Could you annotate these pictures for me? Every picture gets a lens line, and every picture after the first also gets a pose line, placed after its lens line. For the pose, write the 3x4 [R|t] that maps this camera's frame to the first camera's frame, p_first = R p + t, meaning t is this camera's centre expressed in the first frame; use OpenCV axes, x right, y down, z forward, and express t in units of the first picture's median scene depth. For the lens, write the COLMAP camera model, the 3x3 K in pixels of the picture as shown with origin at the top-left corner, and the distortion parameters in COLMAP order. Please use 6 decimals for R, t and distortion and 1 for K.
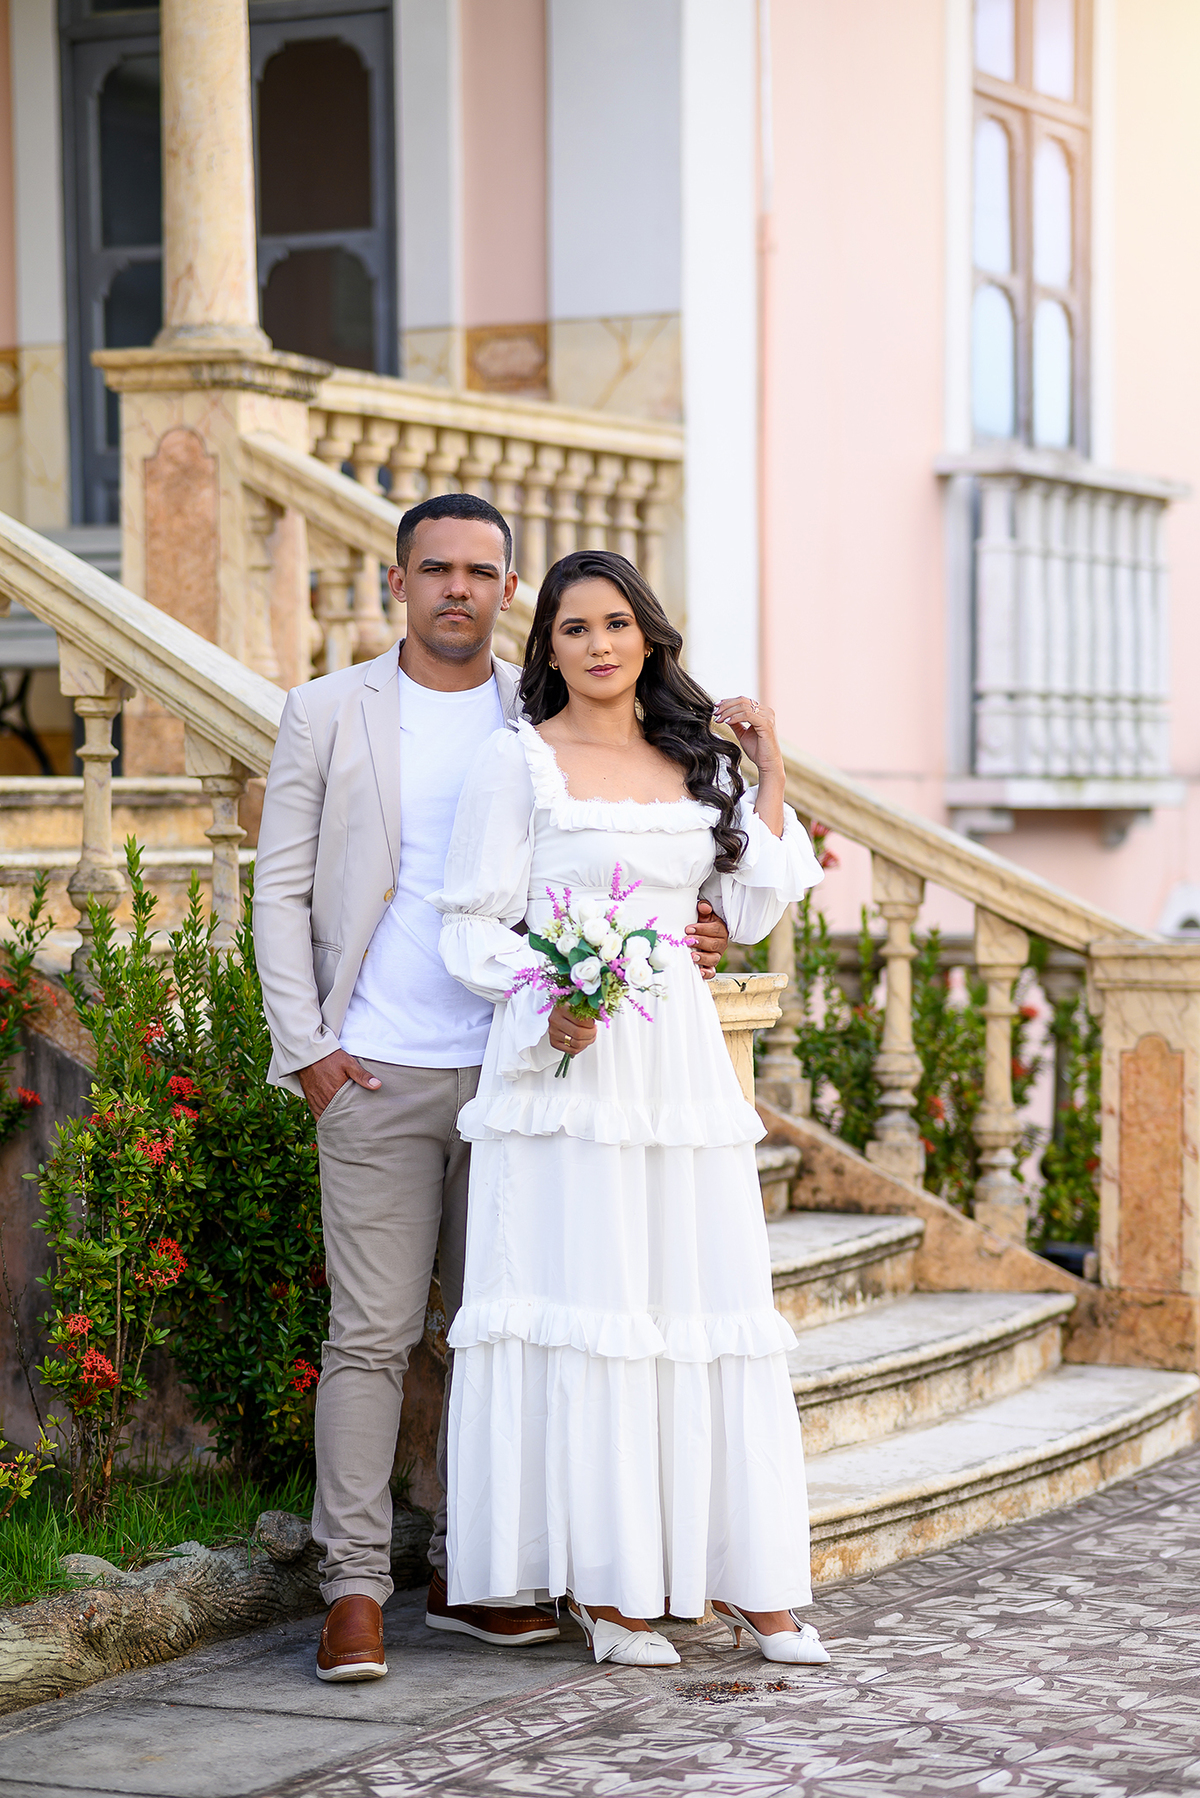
lens RADIAL K [[4281.2, 0, 600.0], [0, 4281.2, 899.0], [0, 0, 1]] dist [0.326714, -0.184956]
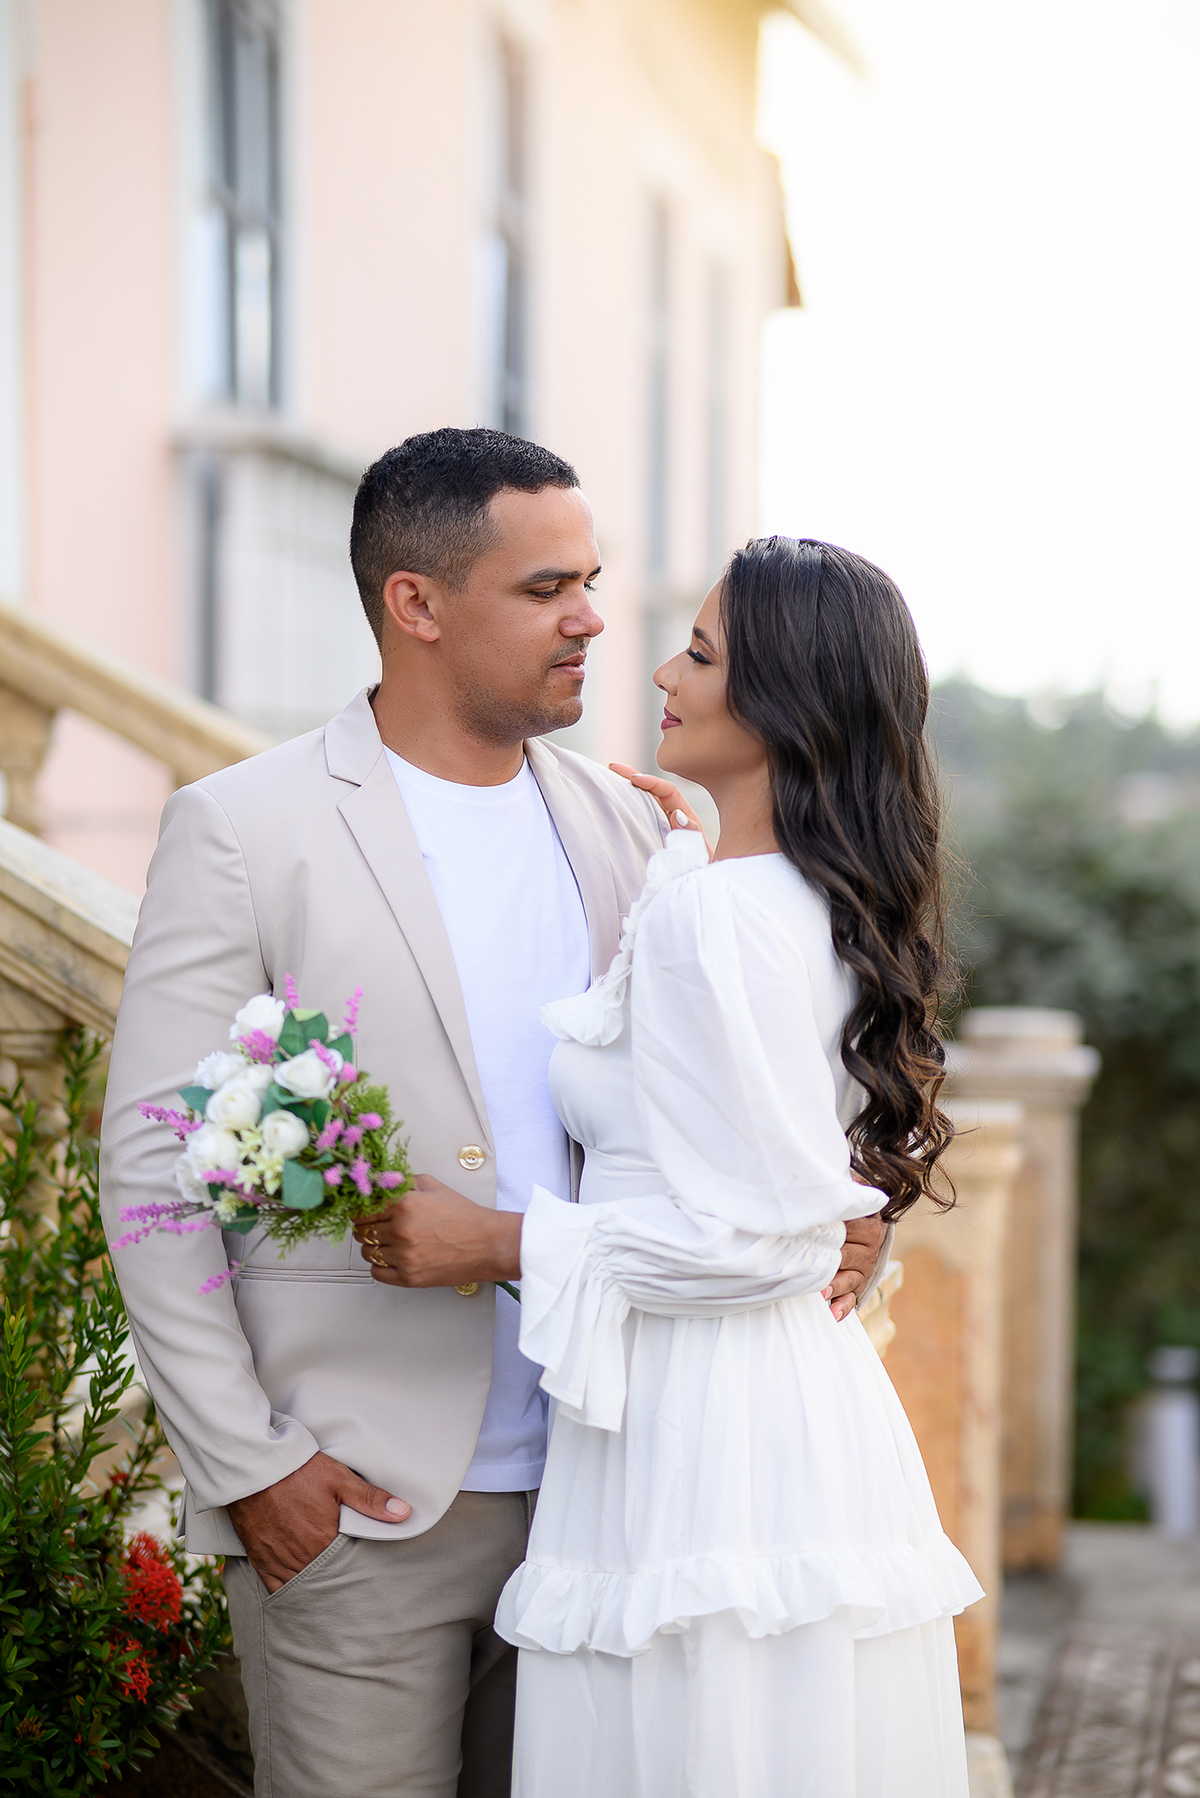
lens RADIAL K [[4281.2, 0, 600.0], [0, 4281.2, 899.0], [0, 0, 1]] dist [0.326714, -0.184956]
pose [[0.951515, 0.008972, 0.307473, -0.171962], [-0.010063, 0.999947, 0.001963, -0.032245], [-0.307439, -0.004962, 0.951555, 0.430108]]
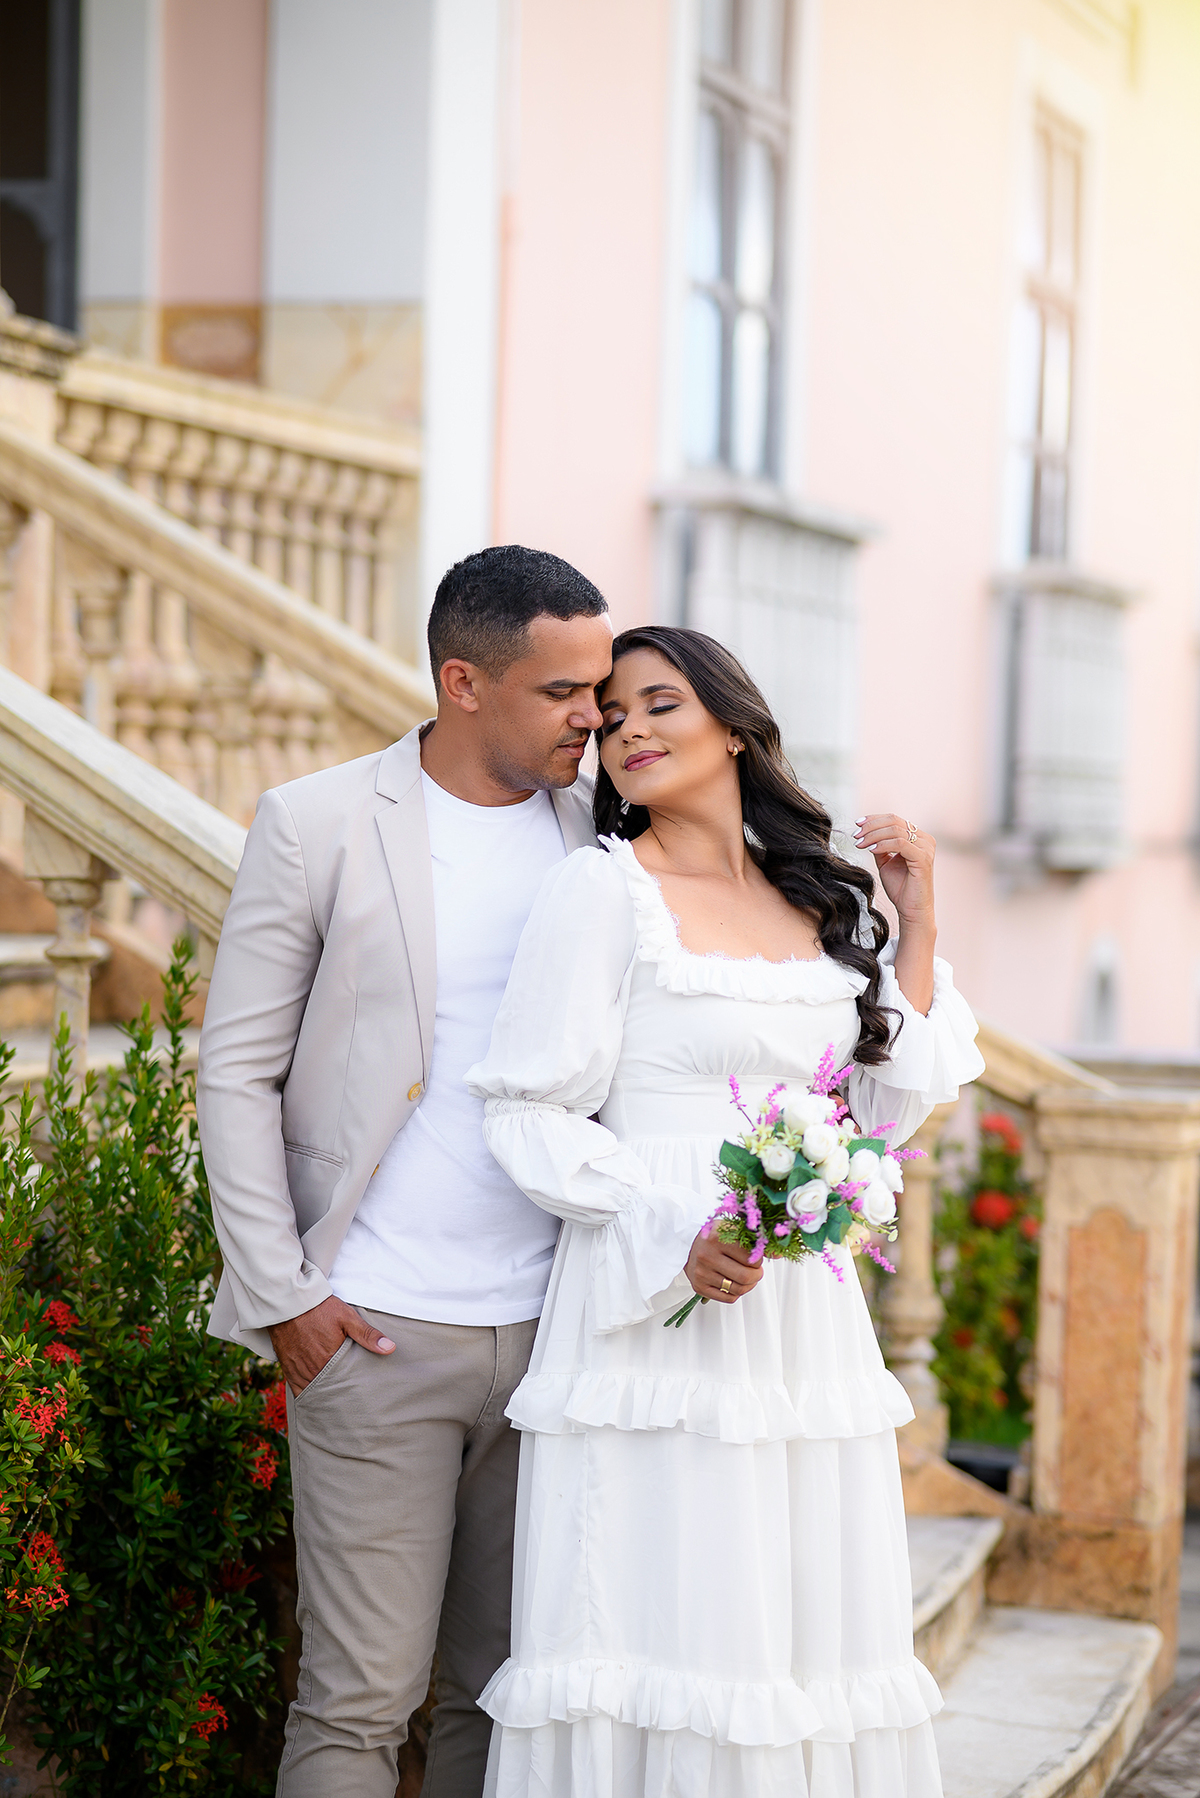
lens RADIAL K [[4183.4, 0, 575.8], [0, 4183.4, 898.5], [0, 0, 1]] dist [0.317681, 0.278121]
pose [[0.989451, 0.035354, 0.140491, -0.109419], [-0.035651, 0.999364, -0.000400, -0.029312], [-0.140416, -0.004612, 0.990082, 0.266390]]
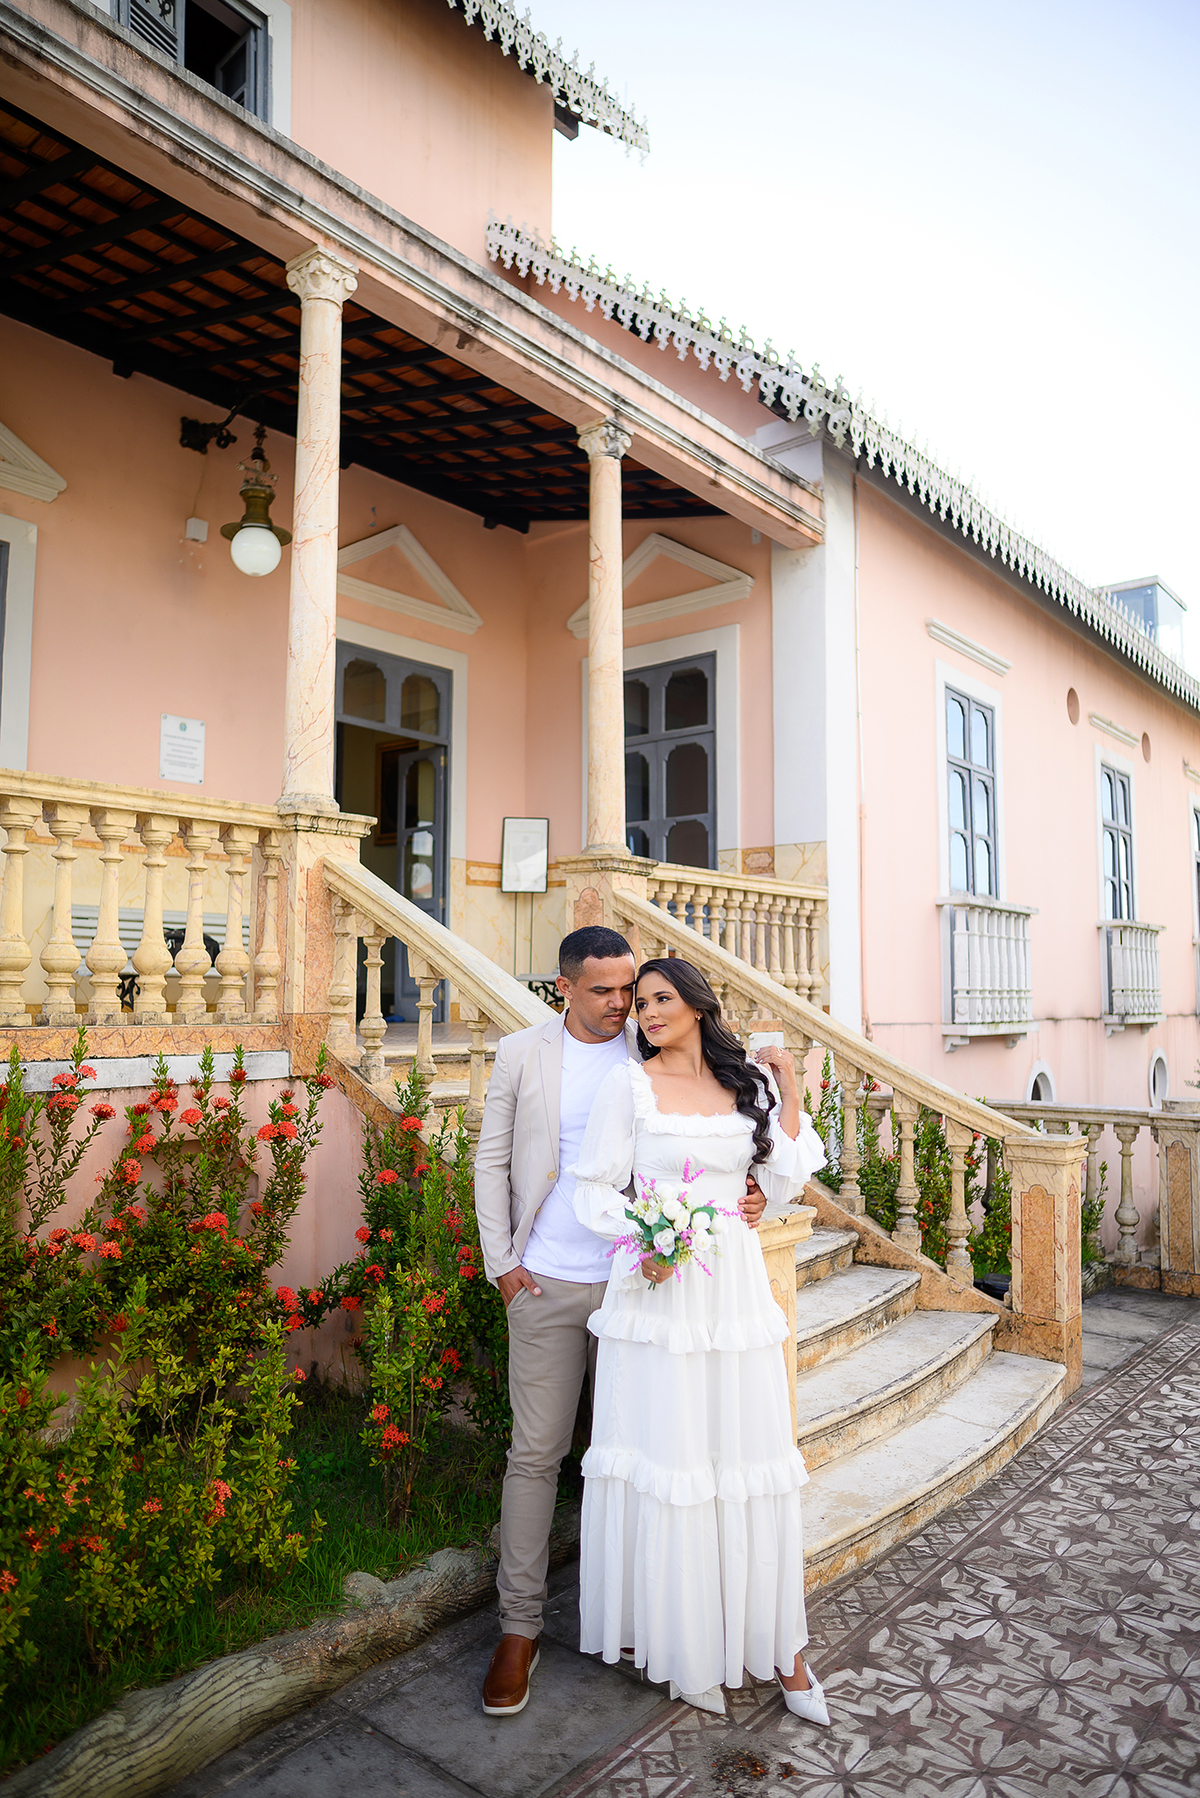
lens RADIAL K [[1205.8, 0, 584.6], [0, 1205.8, 901.4], [0, 0, 1]] dist [-0.035224, 0.066574]
pose [[0.976365, -0.005984, -0.216046, 0.054873], [-0.015873, 0.994932, -0.099292, -0.050609], [0.215545, 0.100374, 0.971321, 0.497378]]
